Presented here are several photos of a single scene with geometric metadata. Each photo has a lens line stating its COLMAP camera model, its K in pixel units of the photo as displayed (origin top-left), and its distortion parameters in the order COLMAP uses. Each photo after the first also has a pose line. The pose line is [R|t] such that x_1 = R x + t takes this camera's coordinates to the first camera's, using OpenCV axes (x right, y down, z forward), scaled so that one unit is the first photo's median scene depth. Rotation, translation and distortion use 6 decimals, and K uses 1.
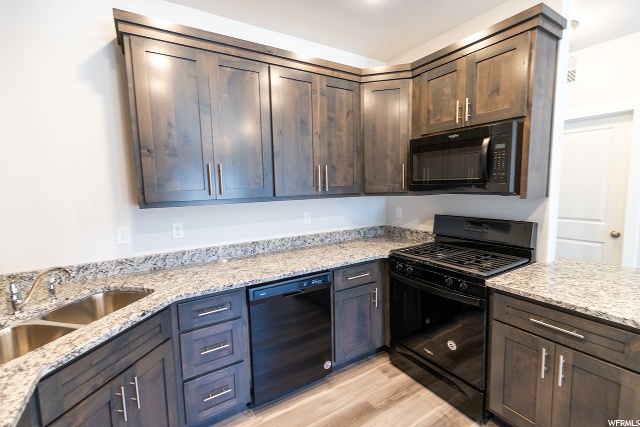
lens RADIAL K [[286.7, 0, 321.0], [0, 286.7, 213.8], [0, 0, 1]] dist [0.010395, -0.000247]
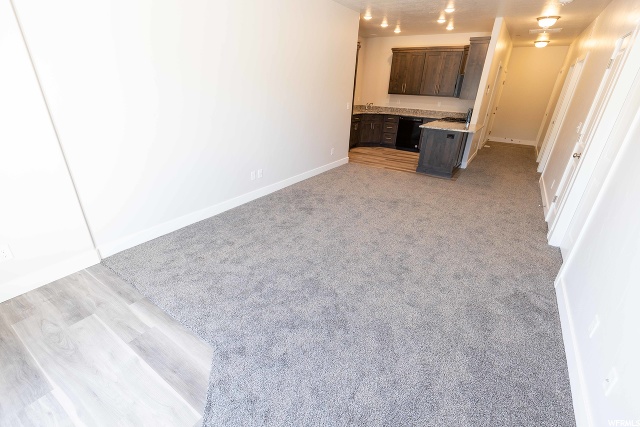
lens RADIAL K [[286.7, 0, 321.0], [0, 286.7, 213.8], [0, 0, 1]] dist [0.010395, -0.000247]
pose [[0.397966, 0.410913, -0.820228, 2.613181], [-0.134821, 0.910567, 0.390757, 0.054736], [0.907440, -0.044924, 0.417774, -1.477595]]
